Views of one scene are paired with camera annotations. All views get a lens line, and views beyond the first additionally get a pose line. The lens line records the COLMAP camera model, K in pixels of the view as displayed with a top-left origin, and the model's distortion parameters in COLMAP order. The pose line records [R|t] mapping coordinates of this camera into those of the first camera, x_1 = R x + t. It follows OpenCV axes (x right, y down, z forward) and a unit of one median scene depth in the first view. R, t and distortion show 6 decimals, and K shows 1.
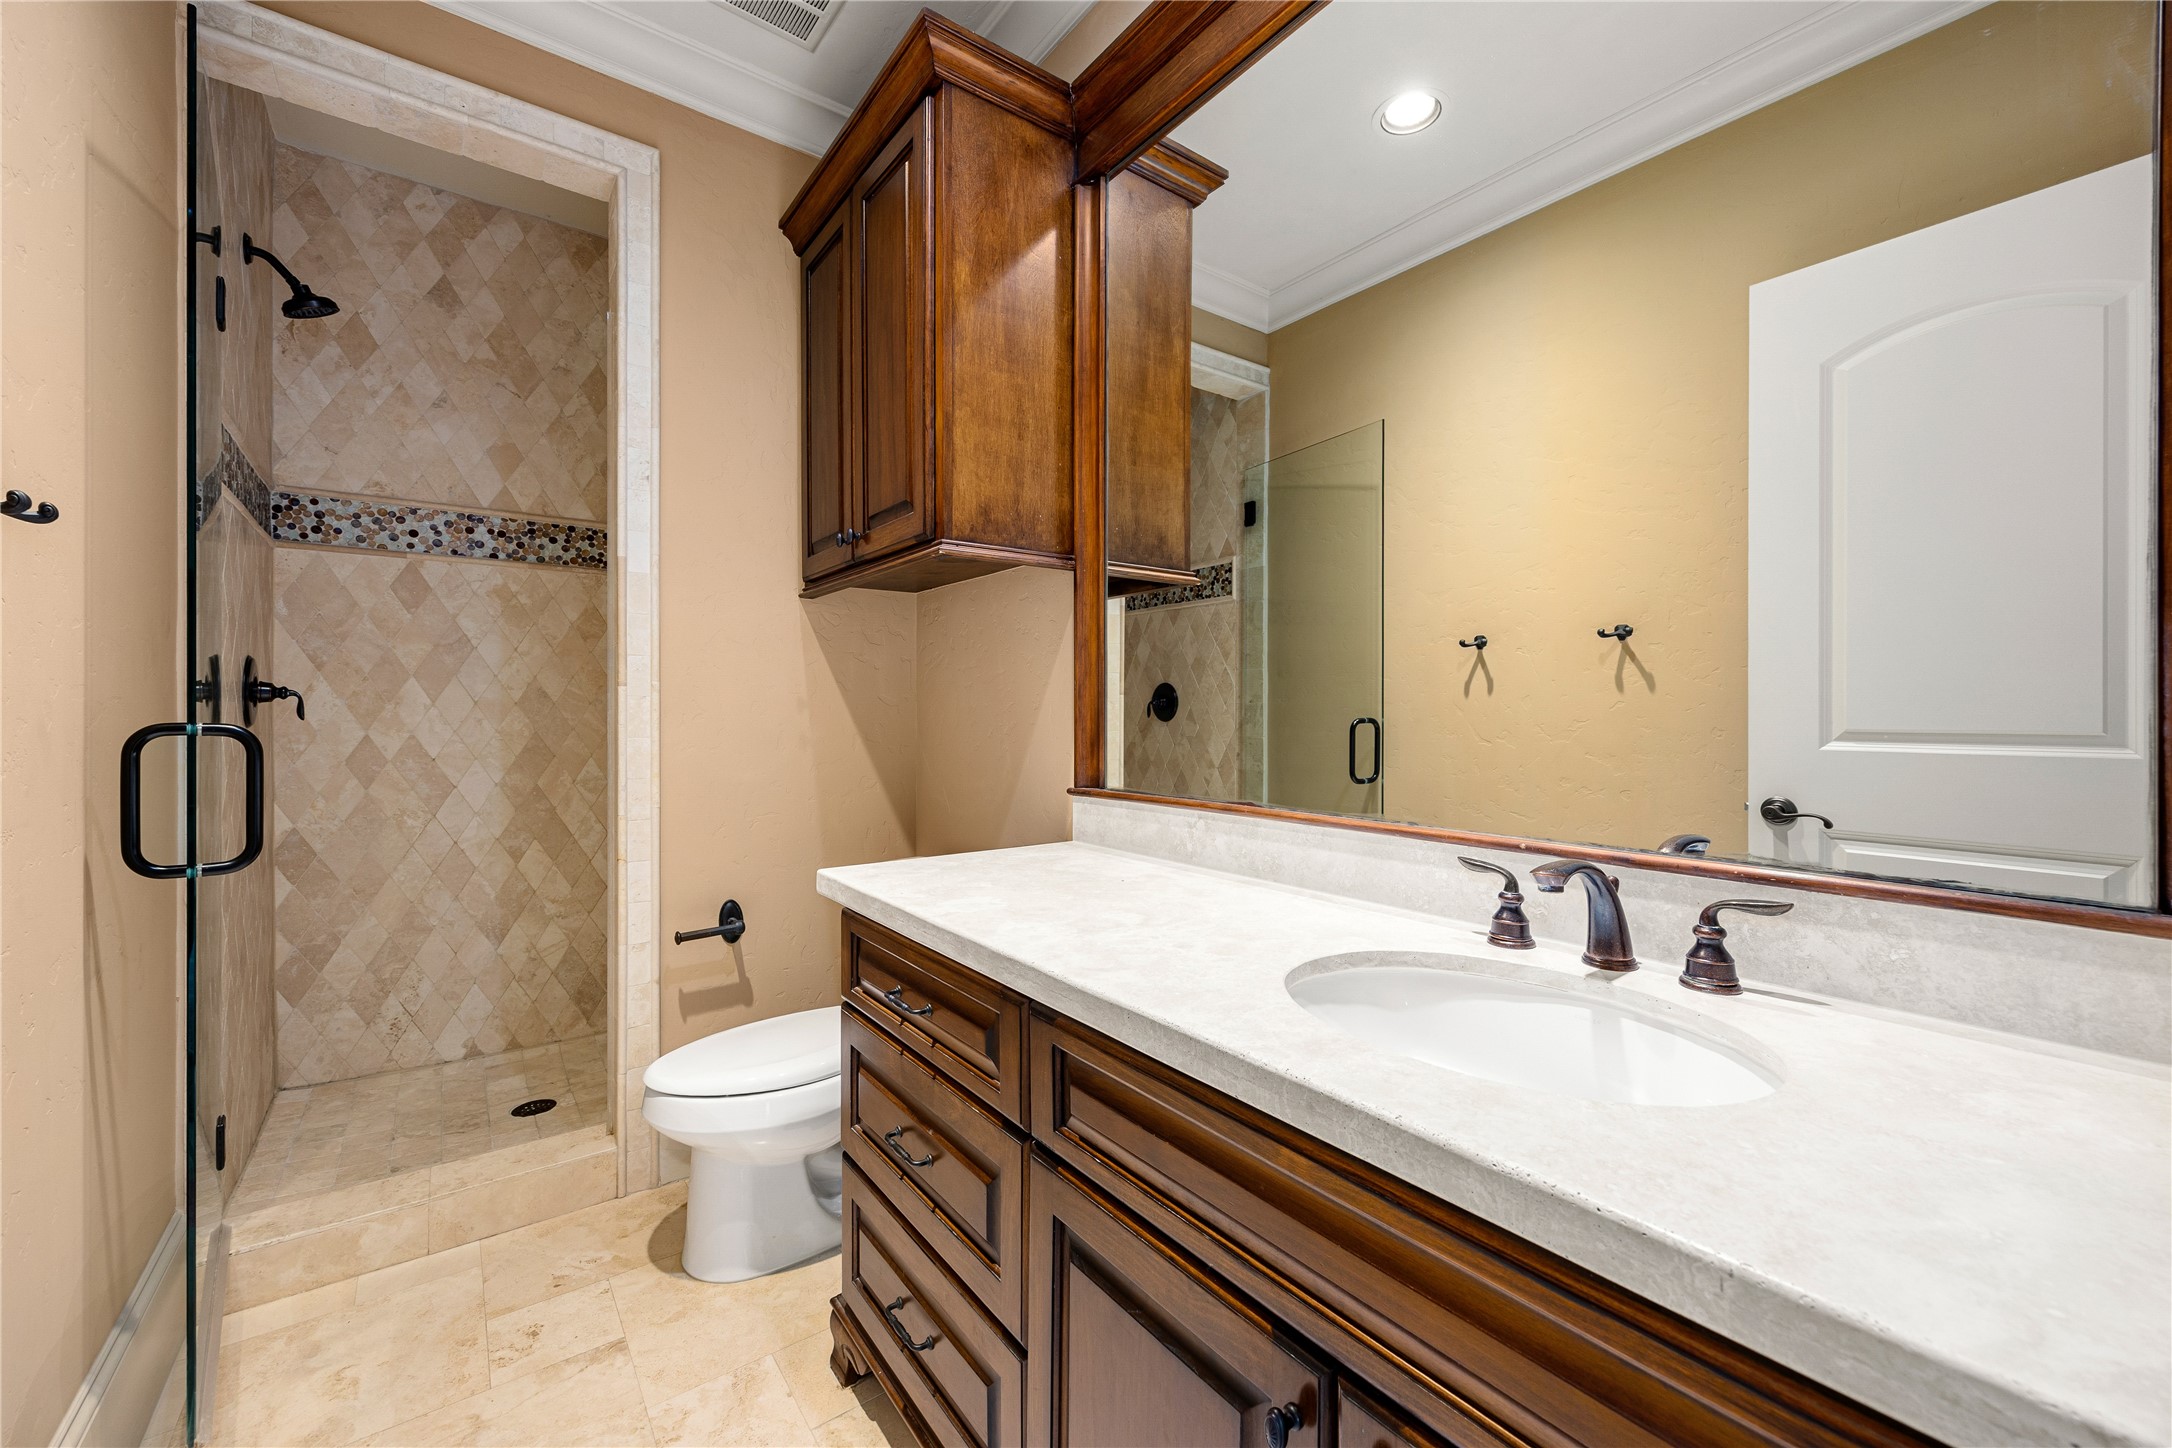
lens RADIAL K [[842.6, 0, 1048.7], [0, 842.6, 713.2], [0, 0, 1]] dist [0.001508, -0.000047]
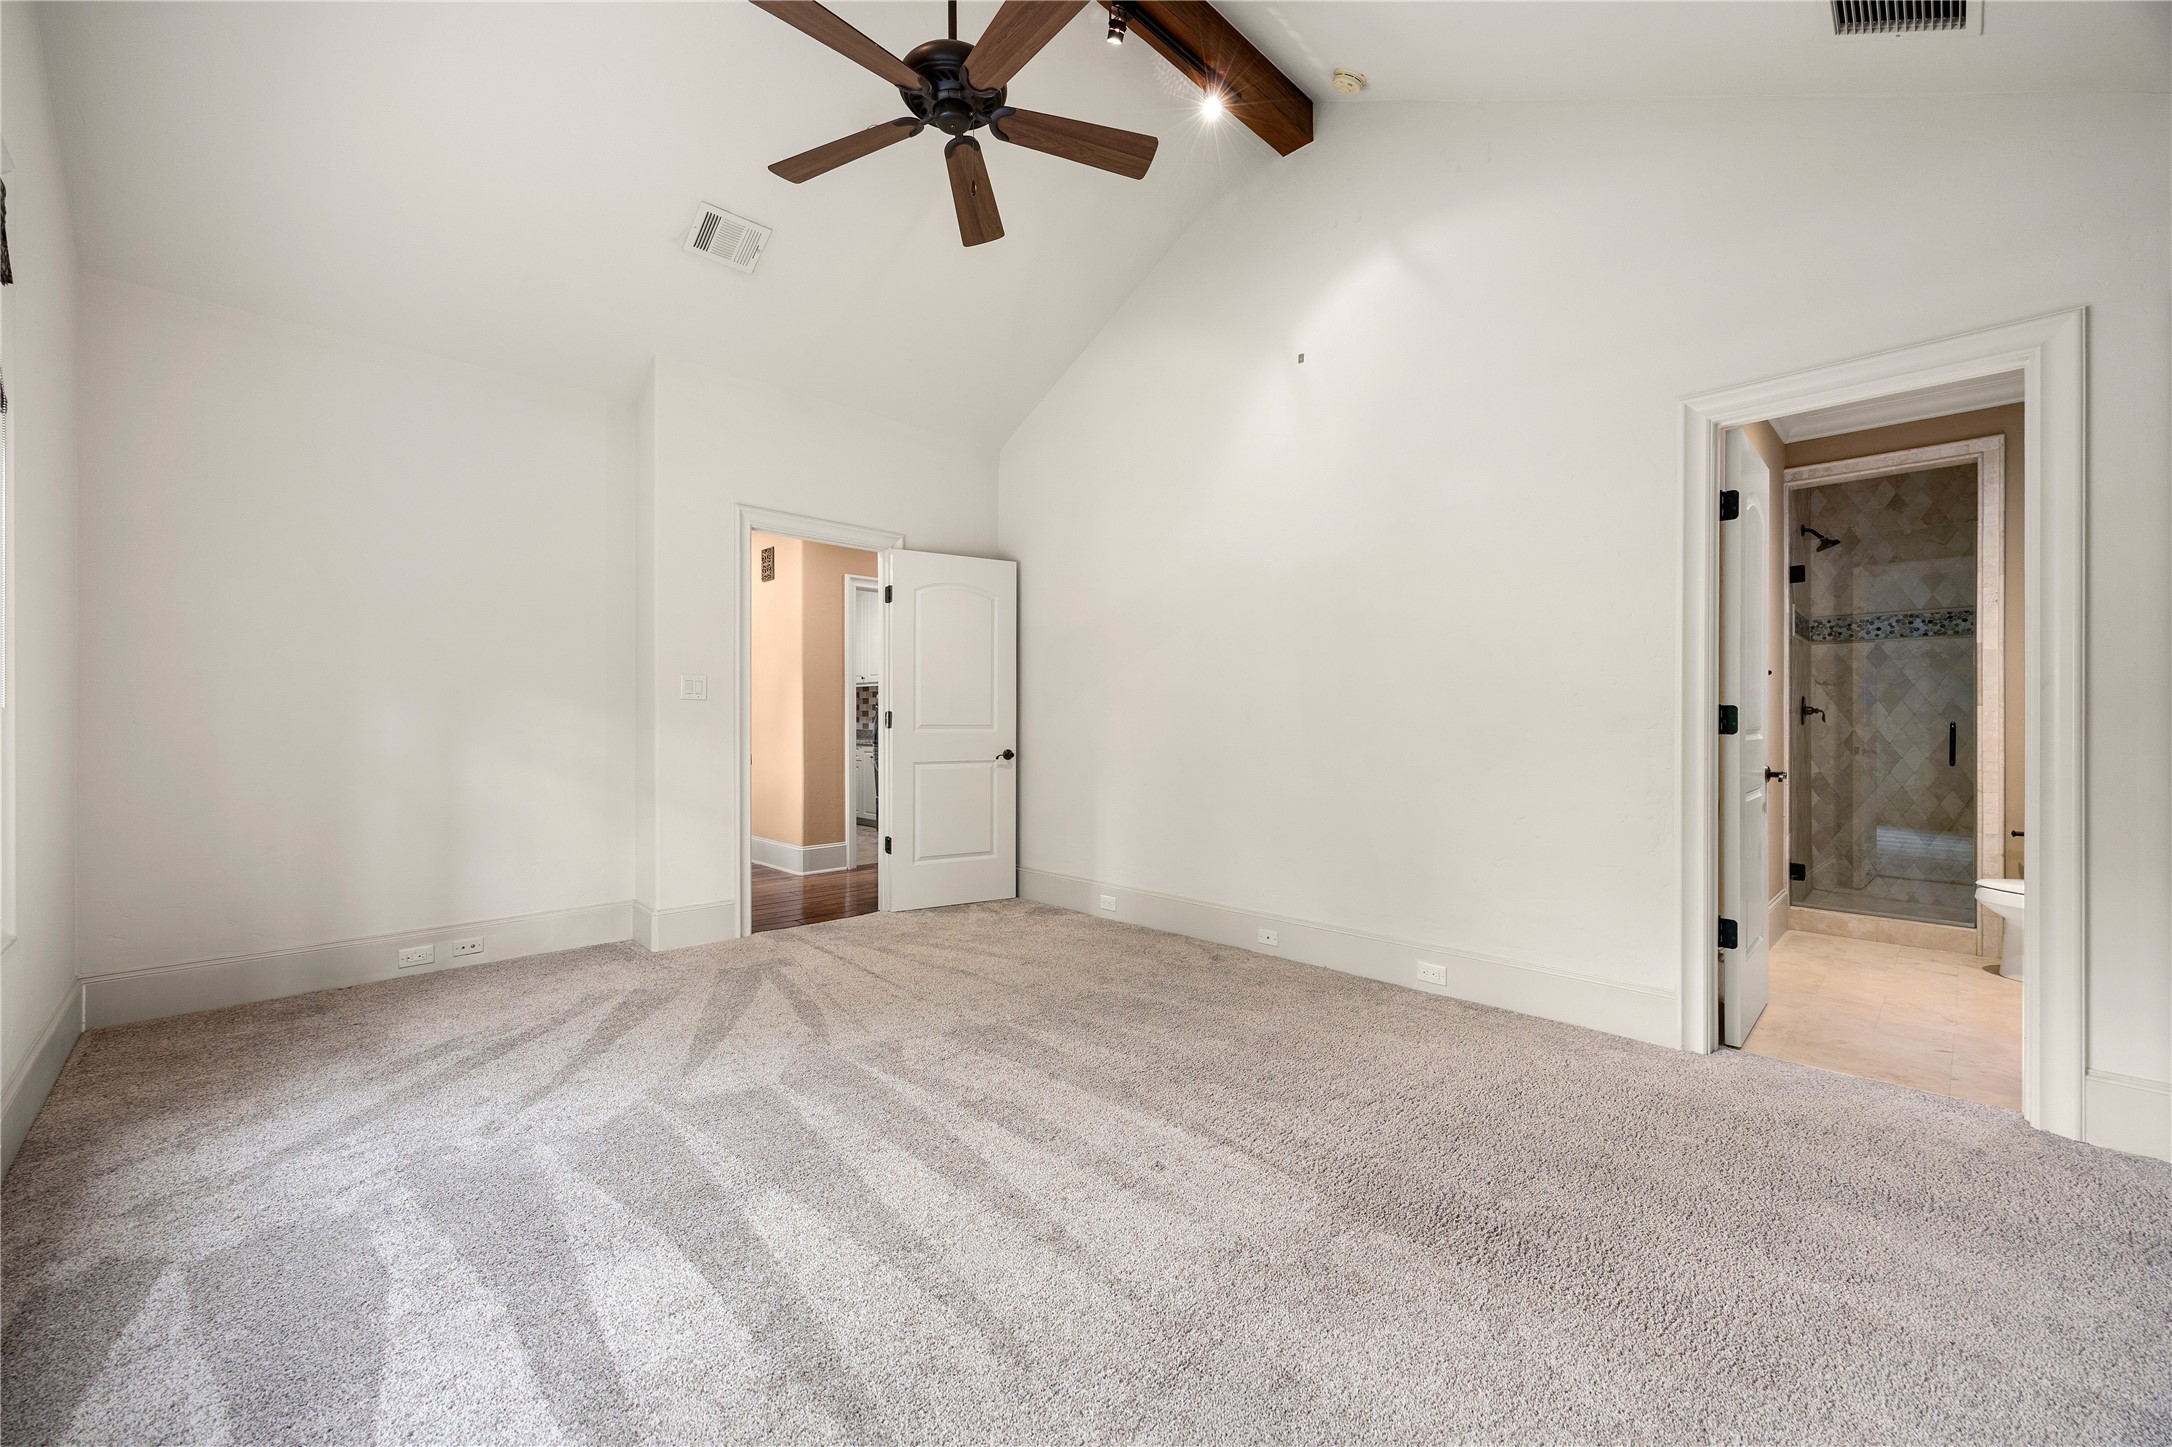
lens RADIAL K [[842.6, 0, 1107.2], [0, 842.6, 723.9], [0, 0, 1]] dist [0.001508, -0.000047]
pose [[0.143274, -0.000069, -0.989683, 0.942910], [-0.001892, 0.999998, -0.000344, 0.014614], [0.989681, 0.001922, 0.143274, -1.071409]]
